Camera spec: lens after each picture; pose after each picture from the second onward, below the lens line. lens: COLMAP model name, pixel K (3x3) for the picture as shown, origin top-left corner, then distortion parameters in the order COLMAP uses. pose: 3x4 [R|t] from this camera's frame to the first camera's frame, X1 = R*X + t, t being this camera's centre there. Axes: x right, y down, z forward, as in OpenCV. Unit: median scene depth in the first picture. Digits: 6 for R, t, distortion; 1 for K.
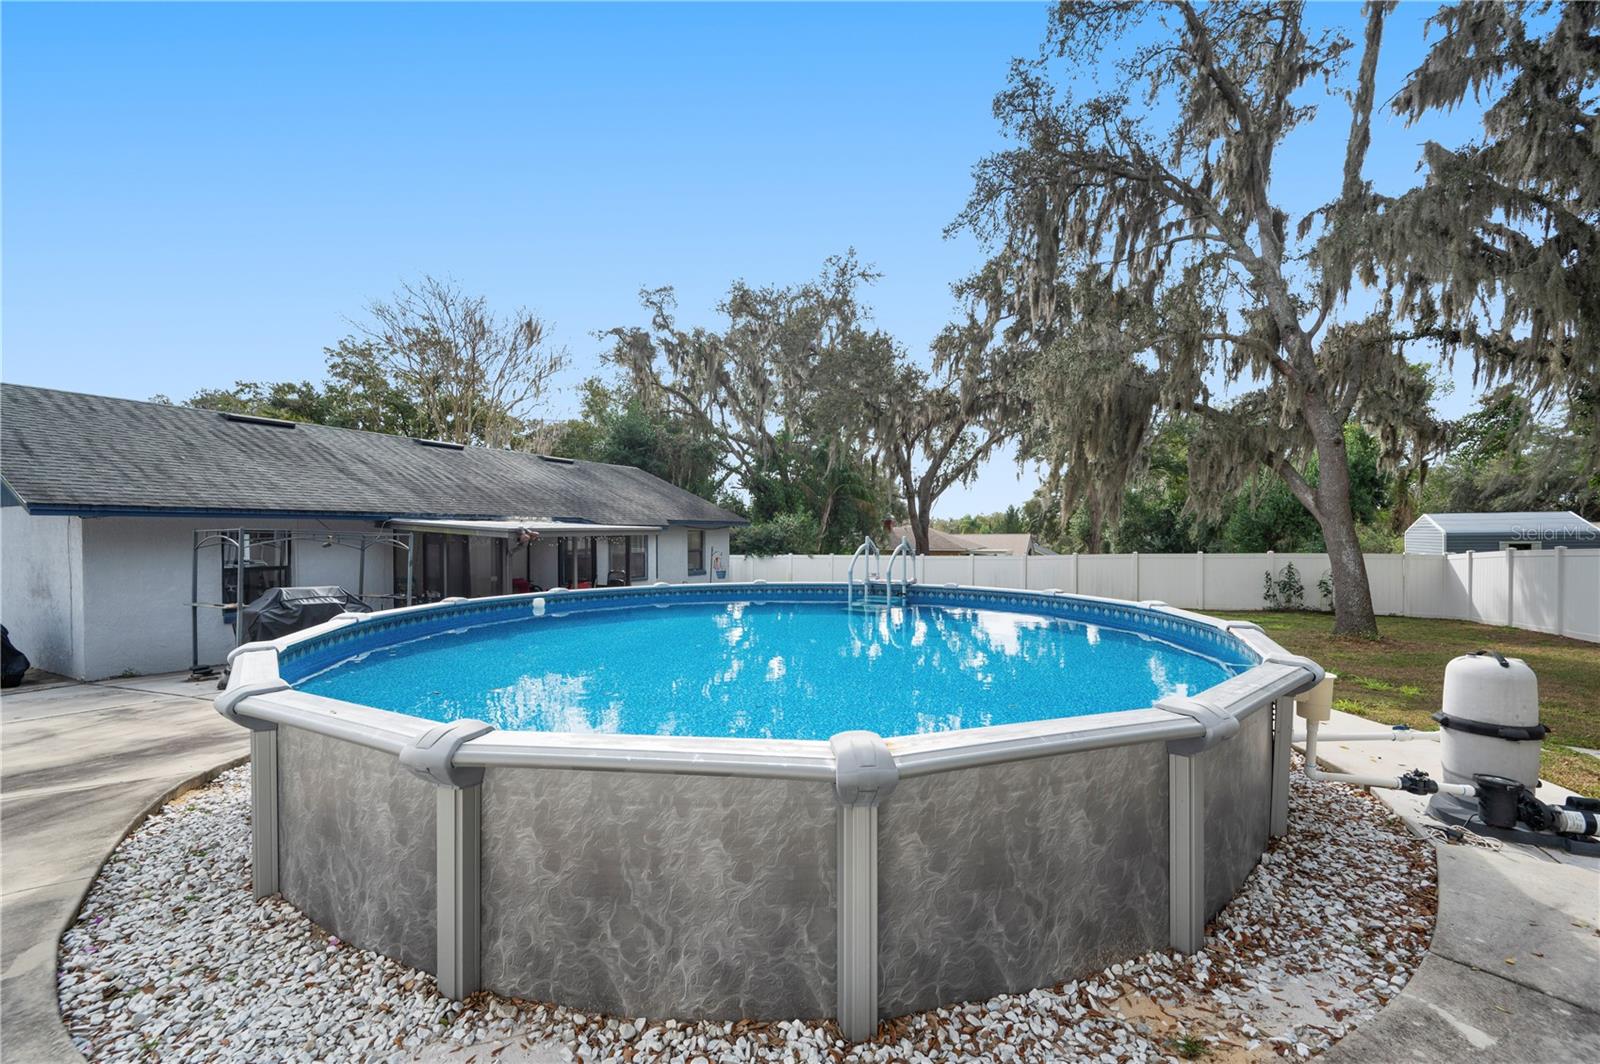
lens RADIAL K [[643.6, 0, 800.4], [0, 643.6, 539.9], [0, 0, 1]] dist [-0.000509, 0.000075]
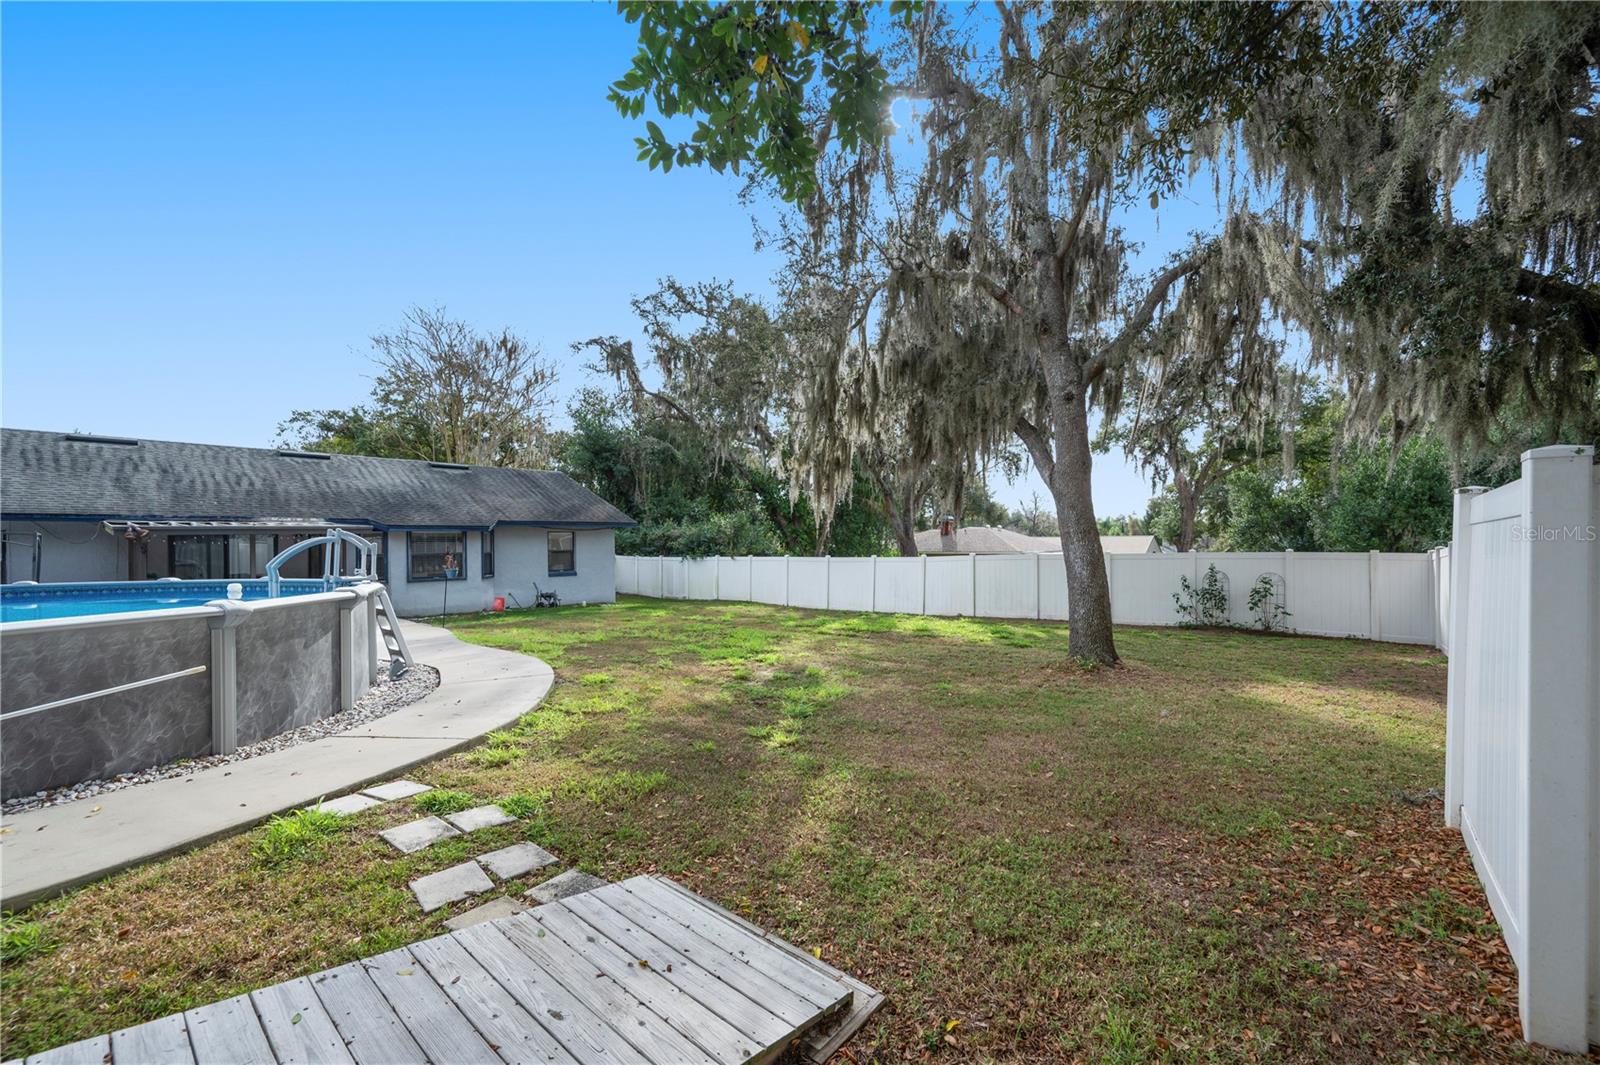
lens RADIAL K [[643.6, 0, 802.1], [0, 643.6, 542.0], [0, 0, 1]] dist [-0.000509, 0.000075]
pose [[0.967048, -0.006769, -0.254504, 0.326850], [0.005122, 0.999961, -0.007136, 0.007790], [0.254543, 0.005597, 0.967045, 0.093936]]
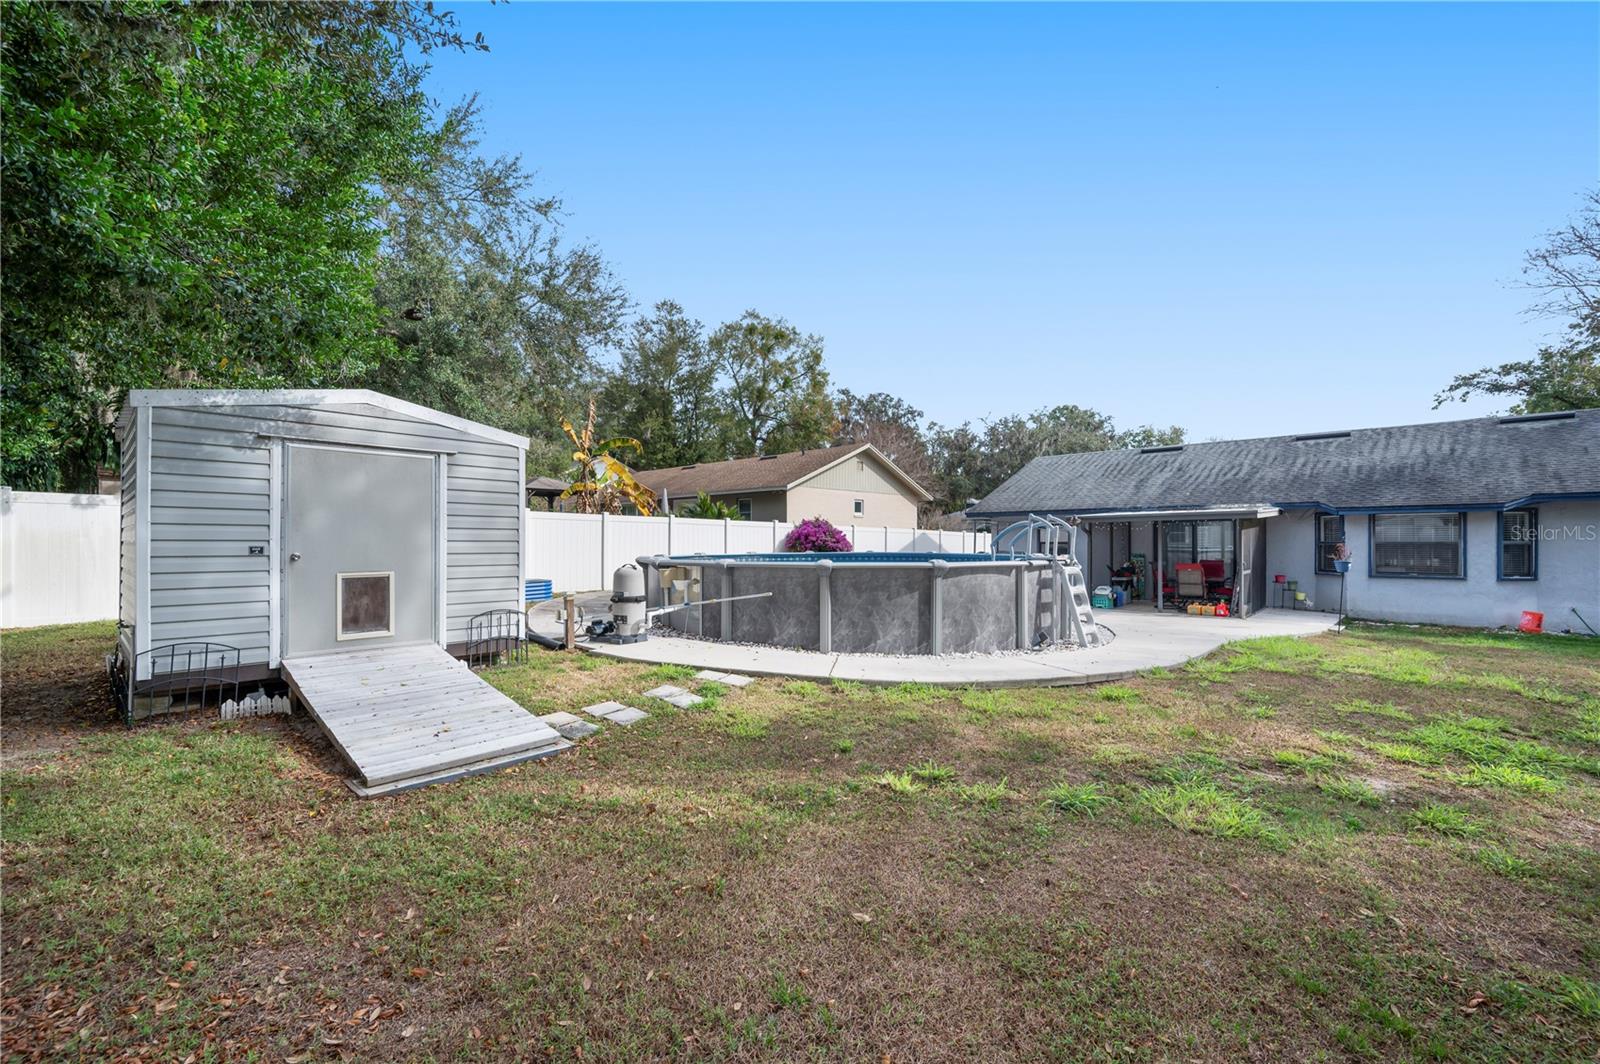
lens RADIAL K [[664.4, 0, 800.4], [0, 664.4, 533.7], [0, 0, 1]] dist [-0.001590, -0.000158]
pose [[-0.303242, -0.006291, -0.952893, 0.429796], [-0.005618, 0.999973, -0.004813, 0.011559], [0.952897, 0.003894, -0.303269, 0.326722]]
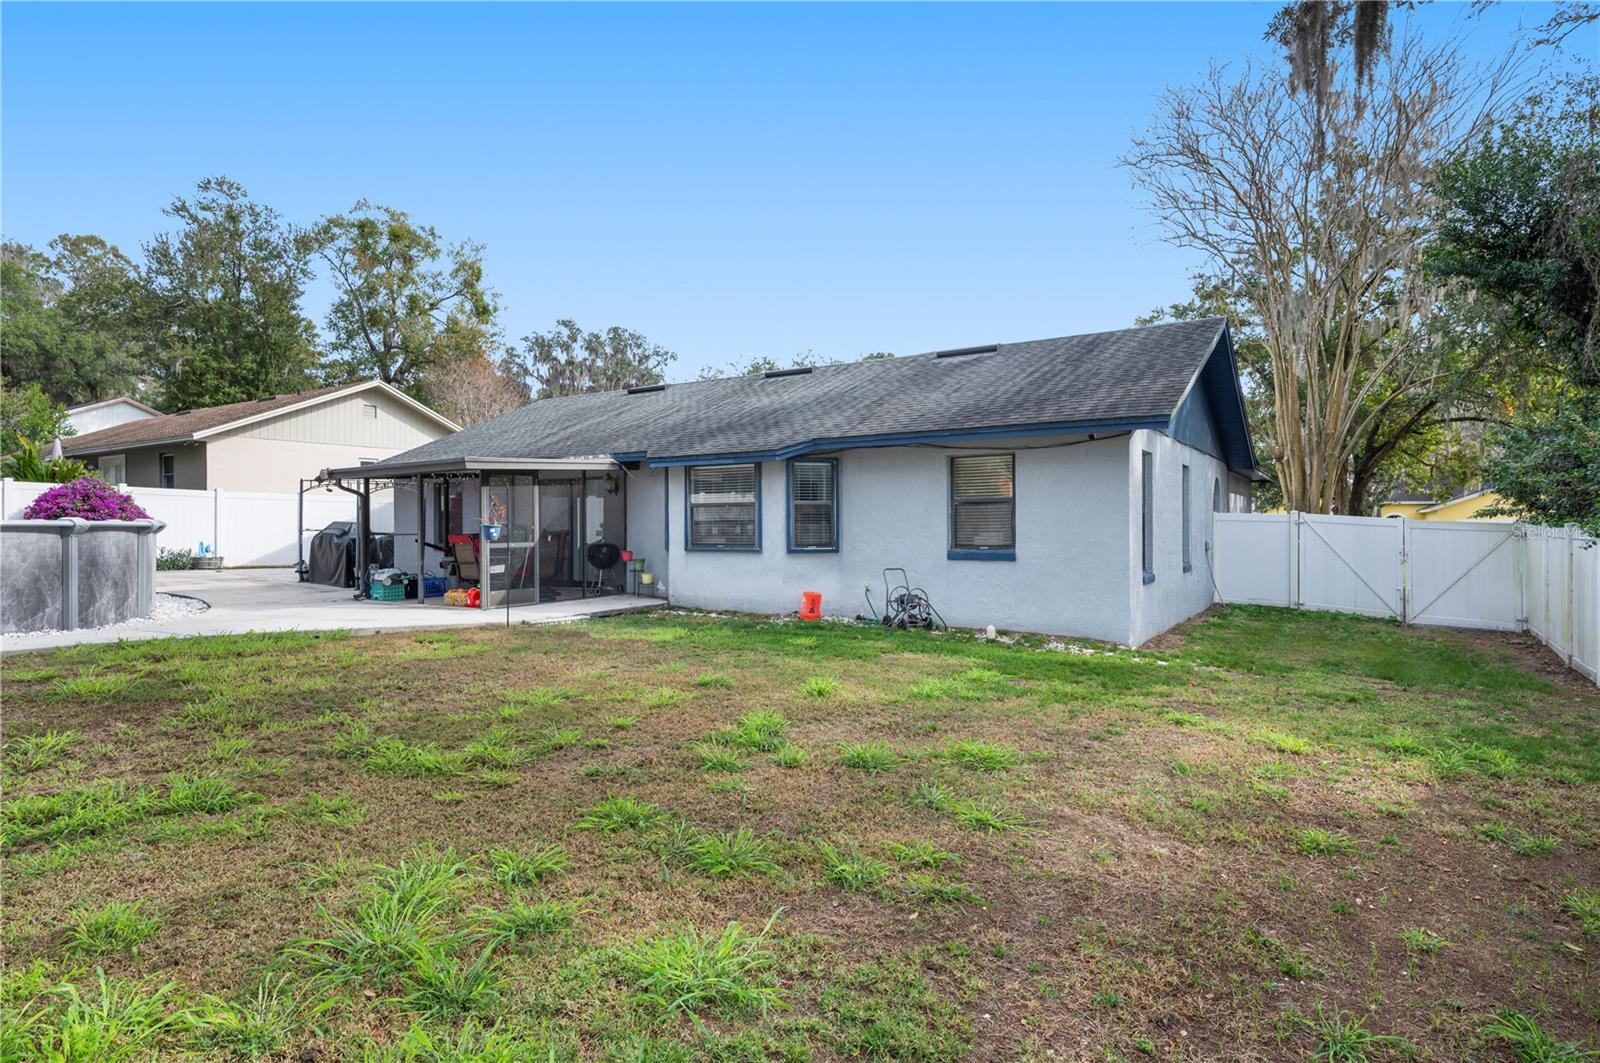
lens RADIAL K [[854.3, 0, 803.1], [0, 854.3, 525.7], [0, 0, 1]] dist [0.004907, 0.000615]
pose [[-0.154990, 0.001338, -0.987915, 0.288184], [-0.005749, 0.999981, 0.002256, 0.023982], [0.987899, 0.006029, -0.154979, 0.728542]]
